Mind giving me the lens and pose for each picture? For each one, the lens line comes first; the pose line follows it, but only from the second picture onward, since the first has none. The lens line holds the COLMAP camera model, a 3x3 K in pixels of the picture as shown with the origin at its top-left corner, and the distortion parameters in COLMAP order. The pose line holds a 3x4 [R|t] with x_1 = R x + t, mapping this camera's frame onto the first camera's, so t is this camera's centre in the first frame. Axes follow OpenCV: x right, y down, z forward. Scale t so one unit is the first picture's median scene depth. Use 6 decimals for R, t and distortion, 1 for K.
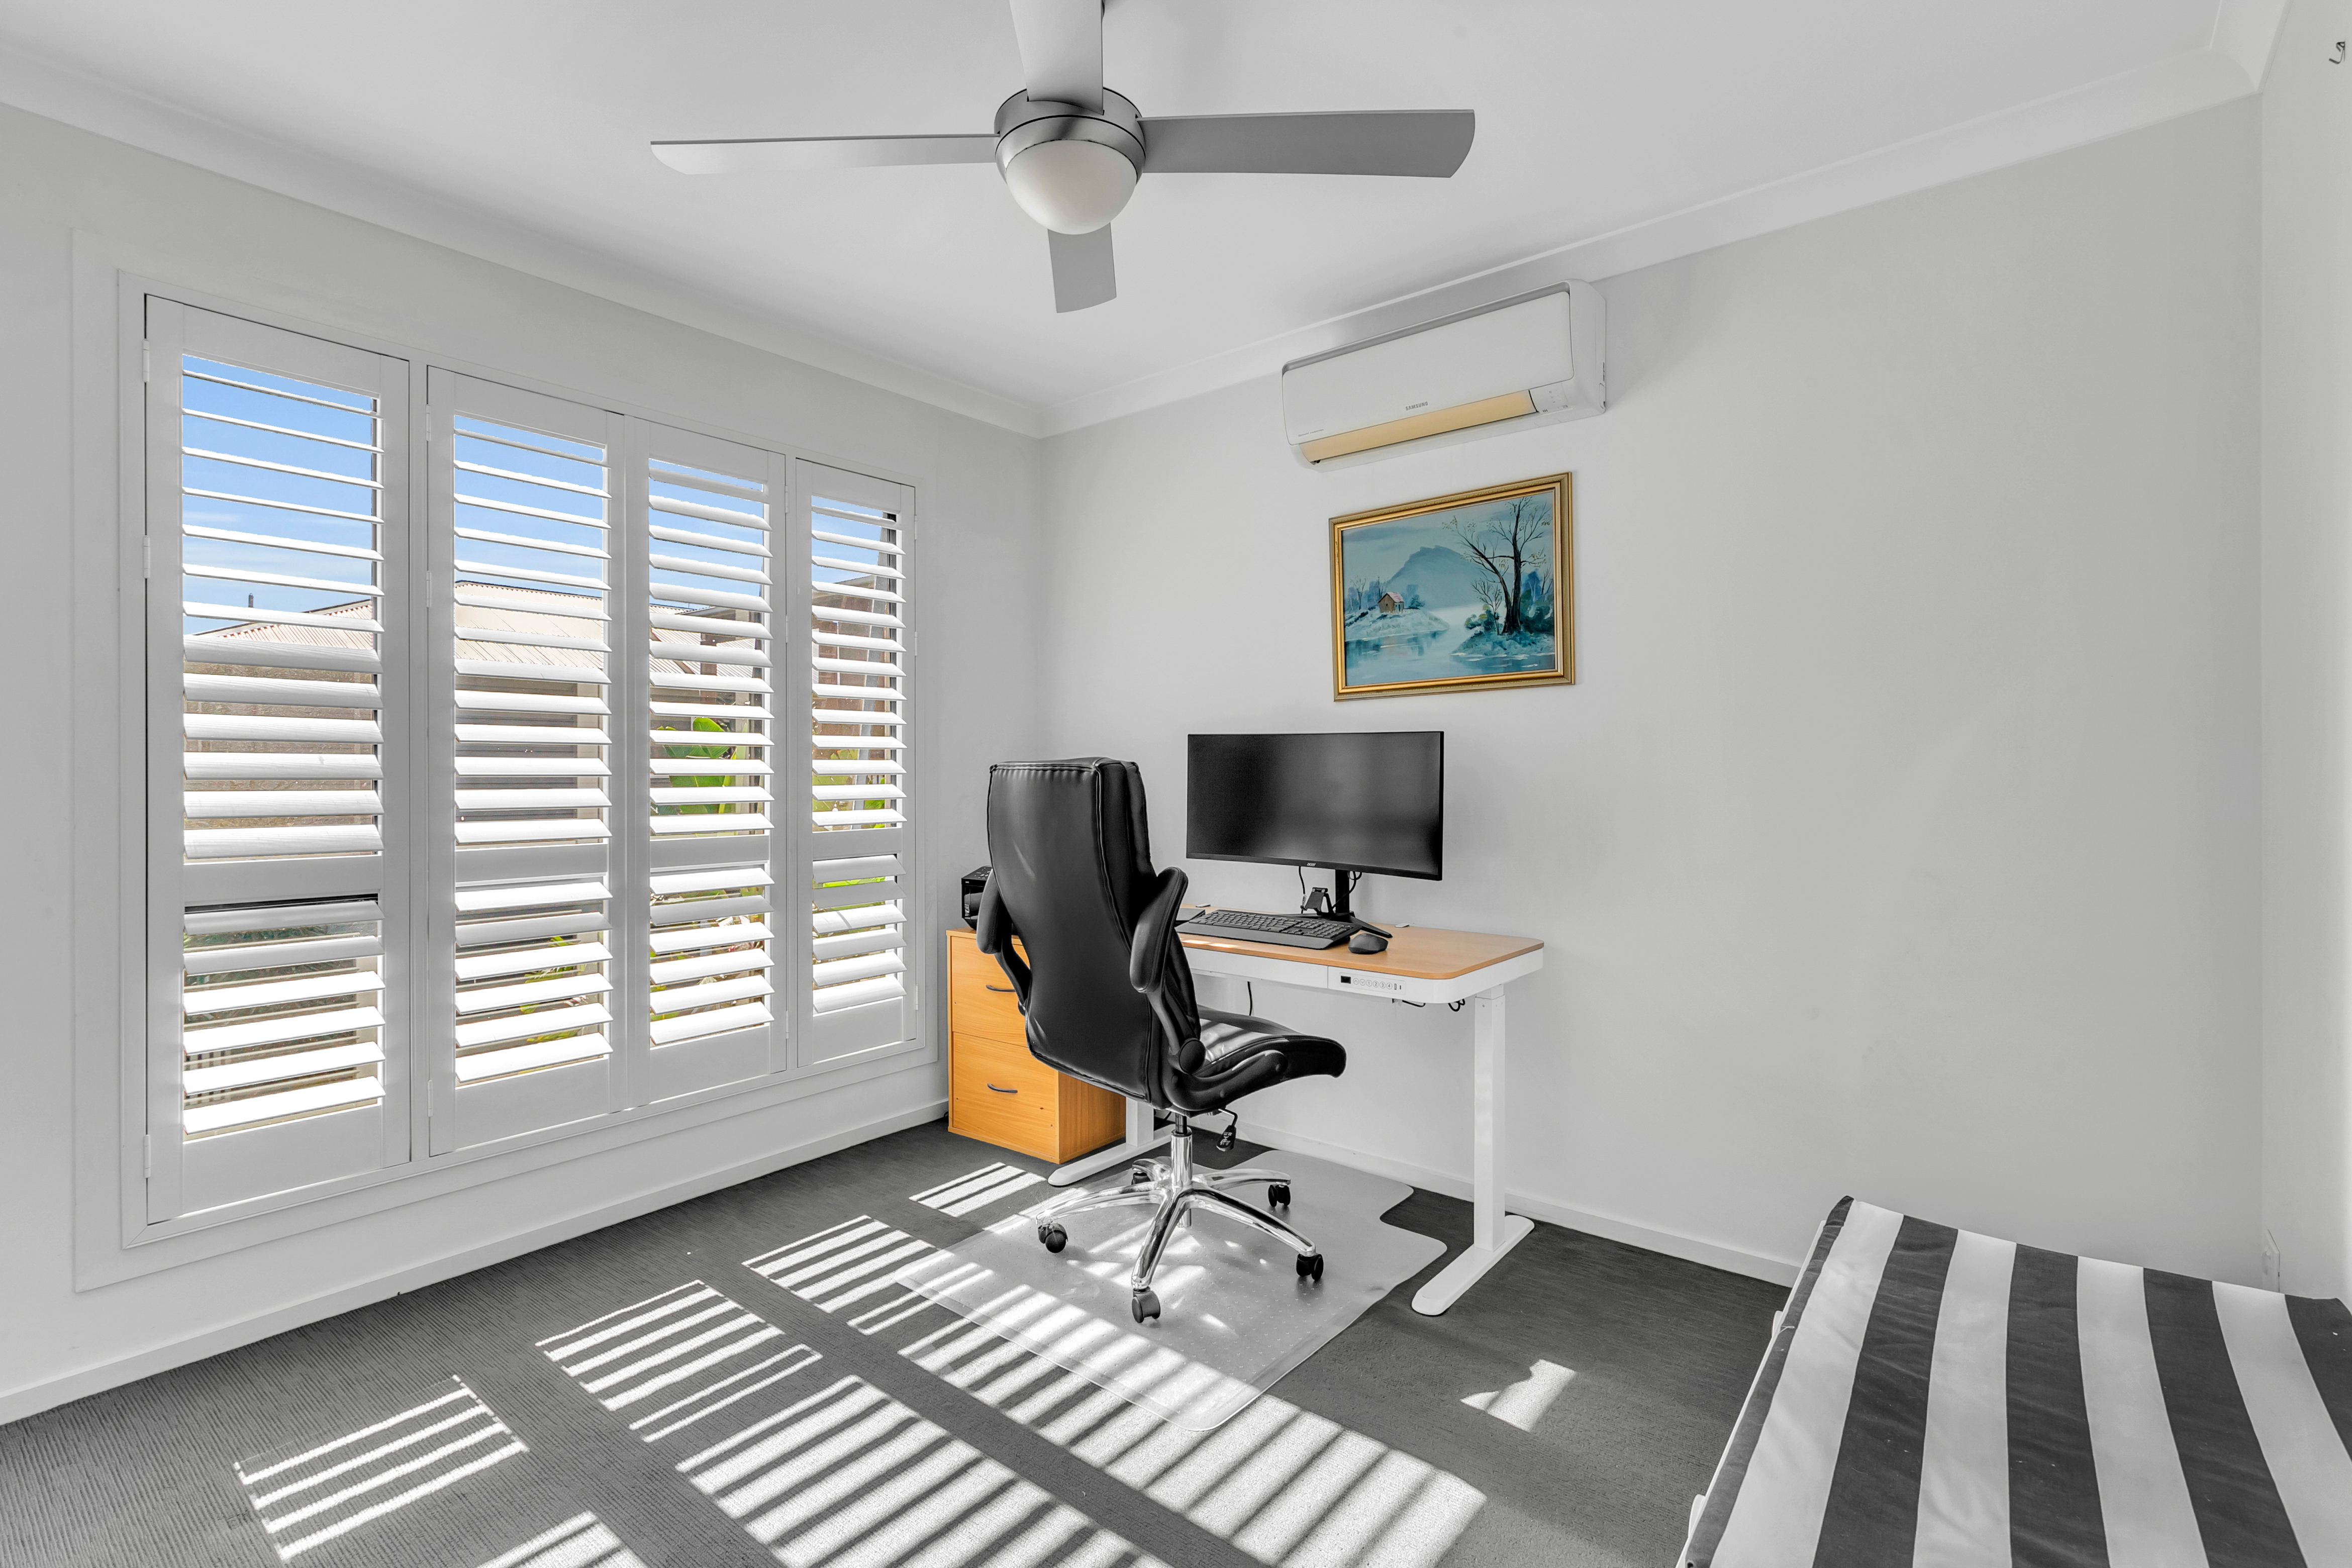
lens RADIAL K [[1067.6, 0, 1185.6], [0, 1067.6, 780.7], [0, 0, 1]] dist [0.002068, 0.000522]
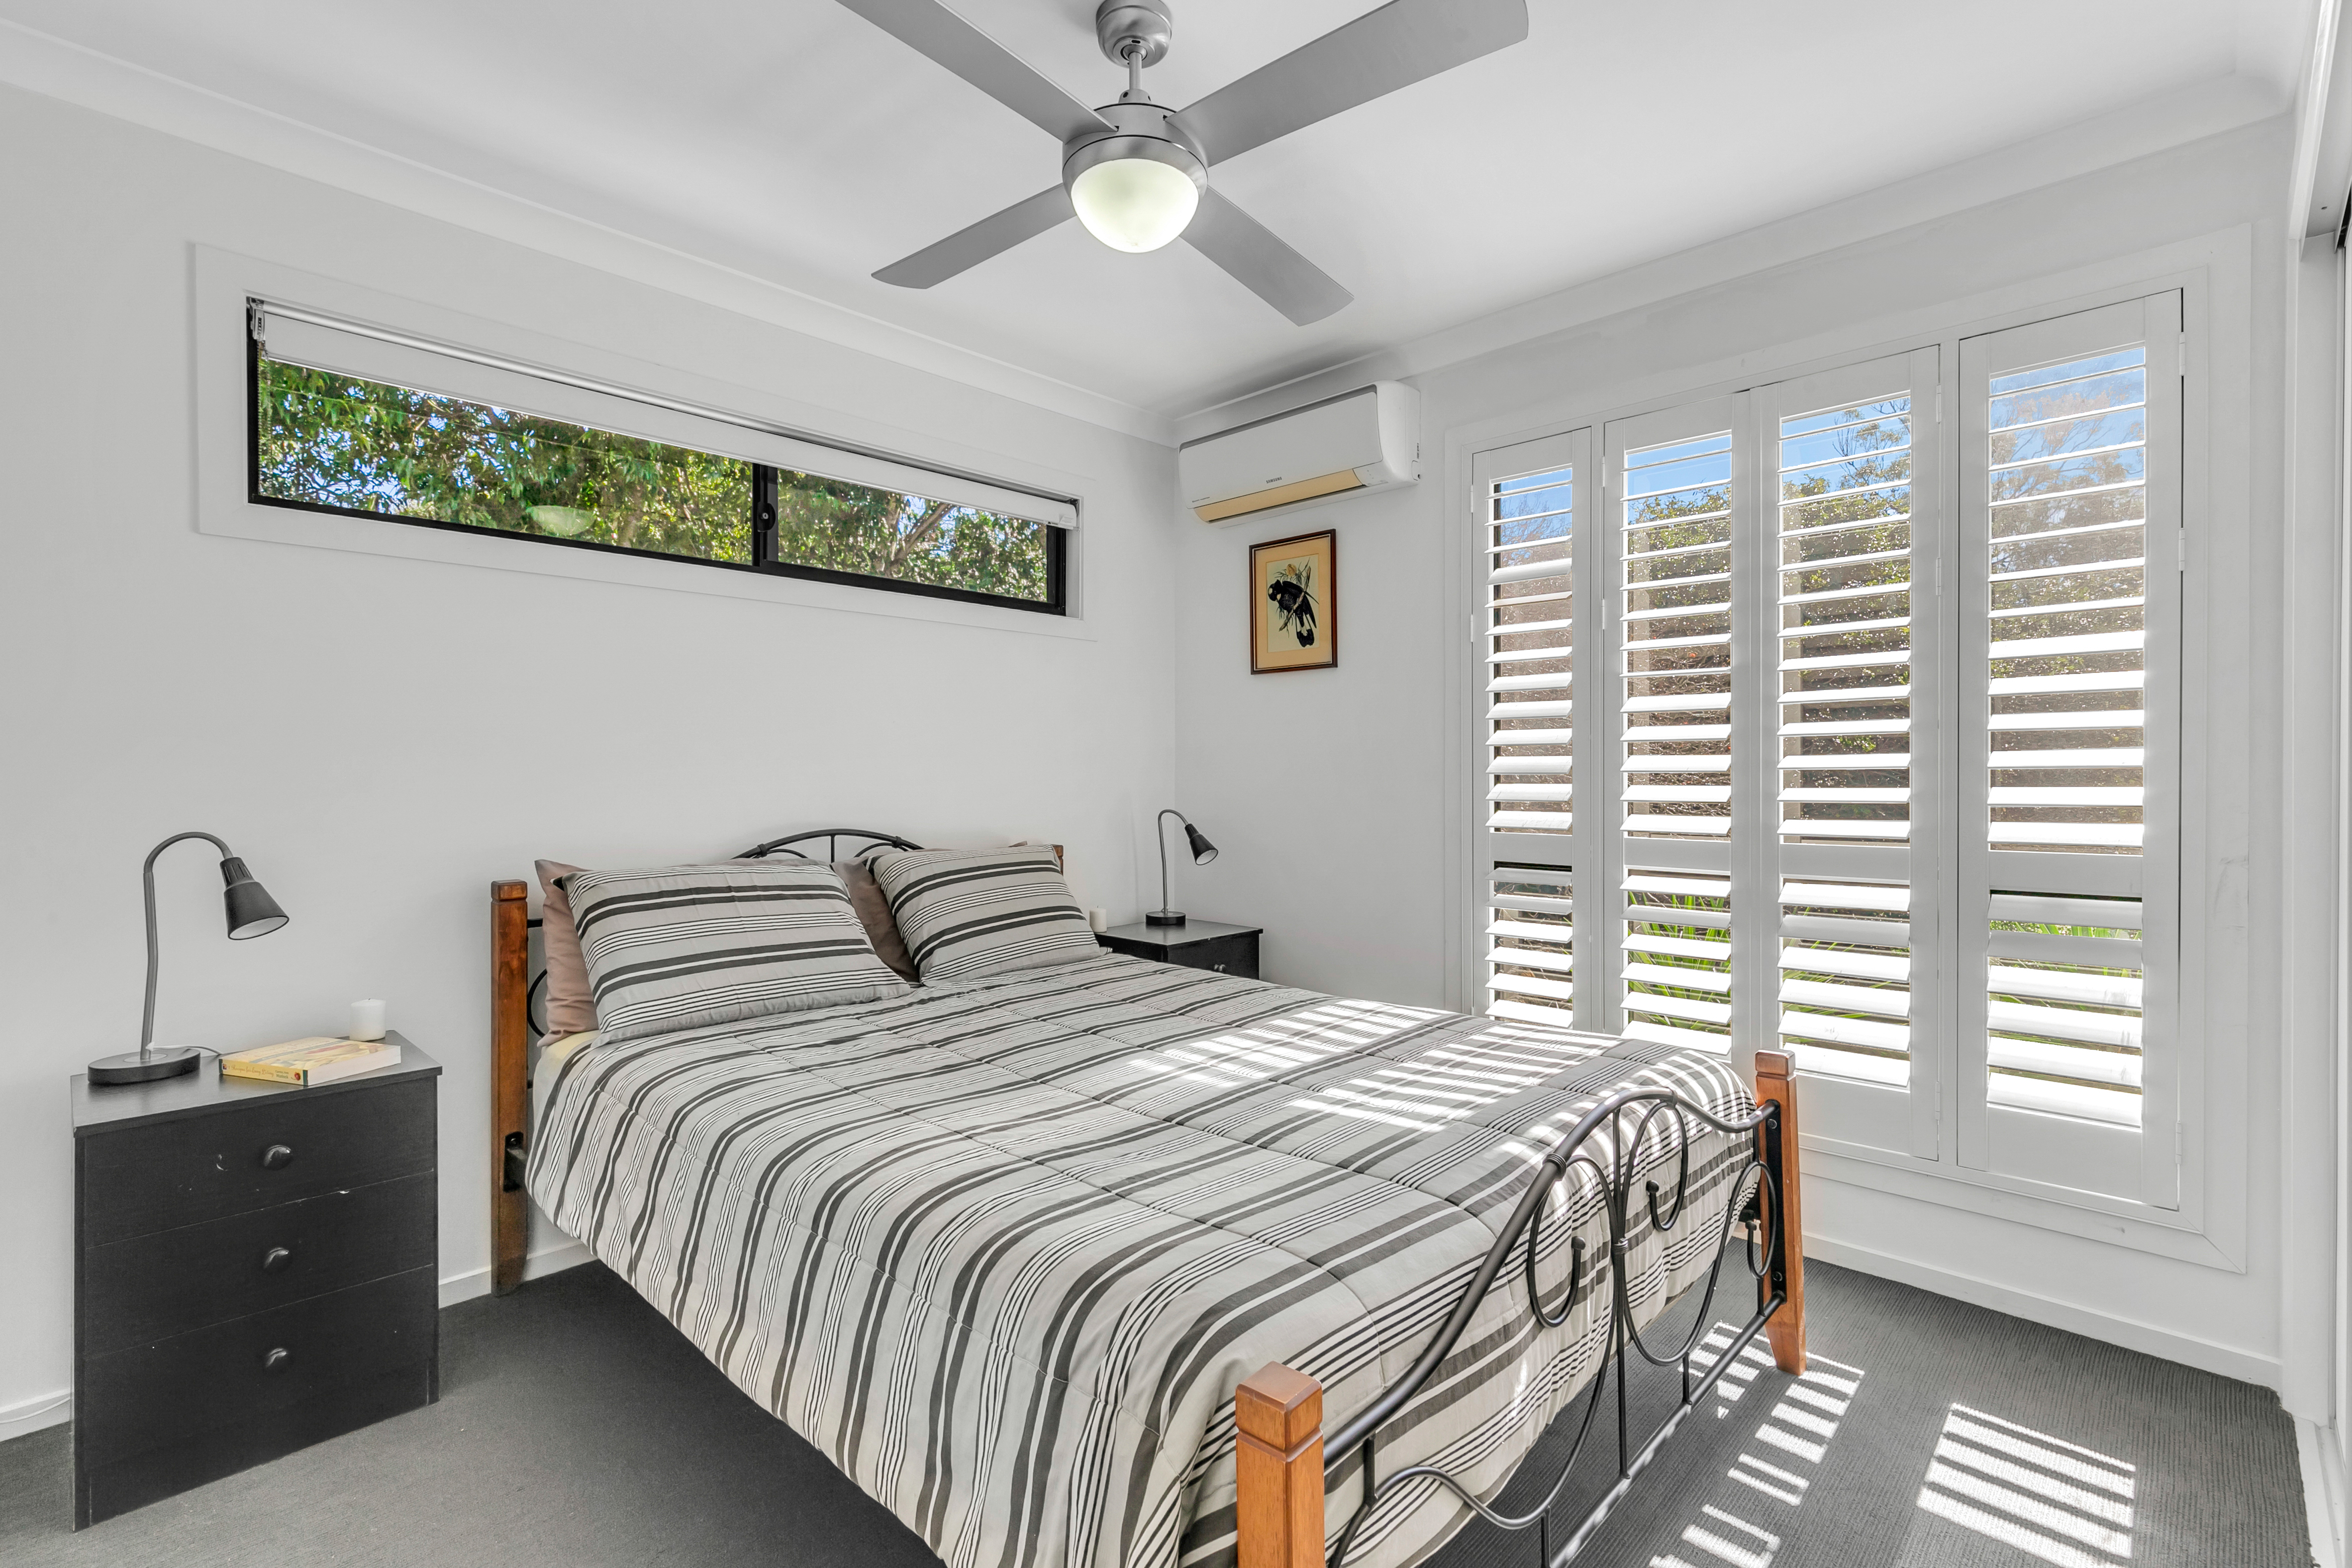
lens RADIAL K [[1067.6, 0, 1185.6], [0, 1067.6, 780.7], [0, 0, 1]] dist [0.002068, 0.000522]
pose [[-0.168656, 0.006819, -0.985651, 0.449431], [0.002849, 0.999975, 0.006430, -0.005418], [0.985671, -0.001724, -0.168671, 0.595386]]
